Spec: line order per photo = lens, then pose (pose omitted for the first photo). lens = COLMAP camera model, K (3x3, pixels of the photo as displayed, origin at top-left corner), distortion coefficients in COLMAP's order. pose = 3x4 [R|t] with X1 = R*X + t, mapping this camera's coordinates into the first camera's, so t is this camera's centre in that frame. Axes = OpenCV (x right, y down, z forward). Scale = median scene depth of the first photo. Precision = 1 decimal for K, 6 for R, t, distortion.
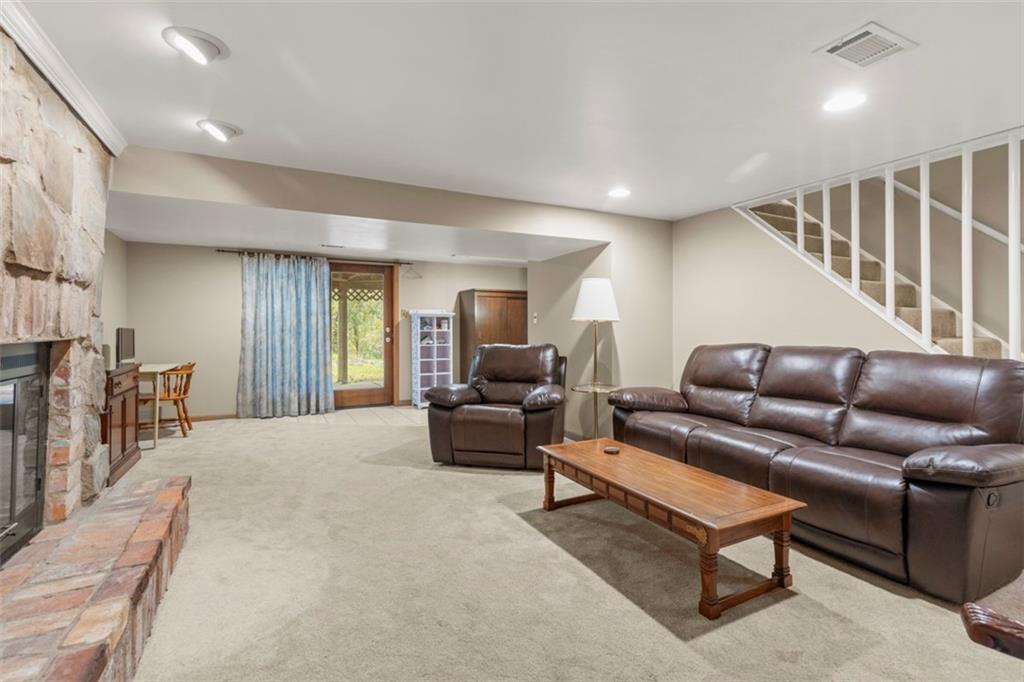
lens RADIAL K [[477.7, 0, 513.0], [0, 477.7, 321.1], [0, 0, 1]] dist [-0.003064, -0.000612]
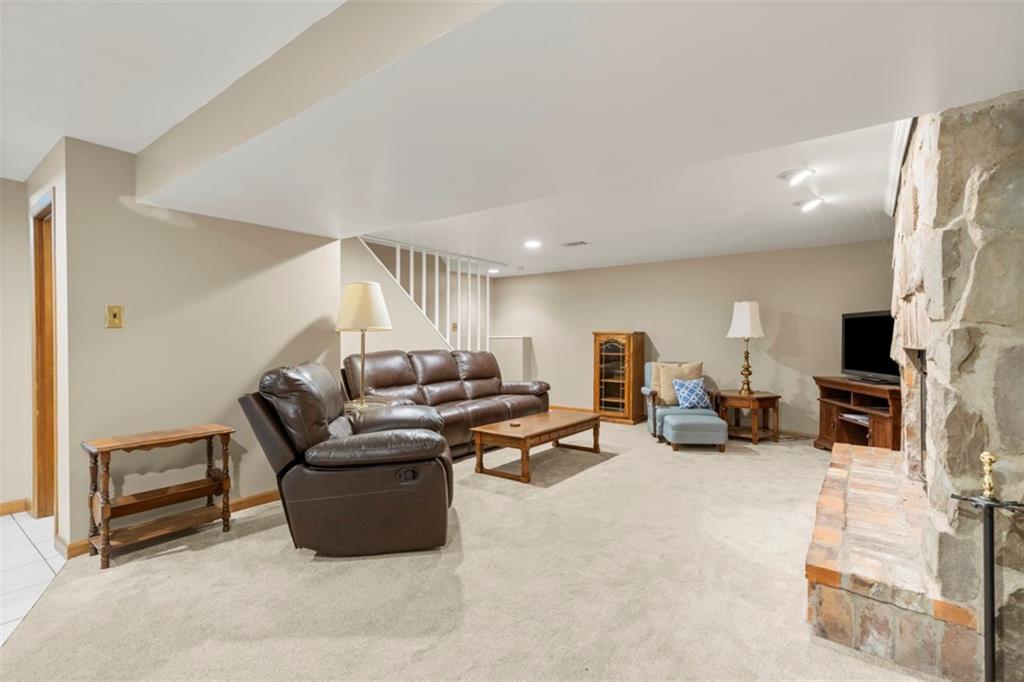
lens RADIAL K [[477.7, 0, 508.7], [0, 477.7, 339.9], [0, 0, 1]] dist [-0.003064, -0.000612]
pose [[-0.445638, -0.004620, 0.895202, -0.935642], [-0.008377, 0.999964, 0.000990, 0.010996], [-0.895174, -0.007057, -0.445660, 1.444634]]
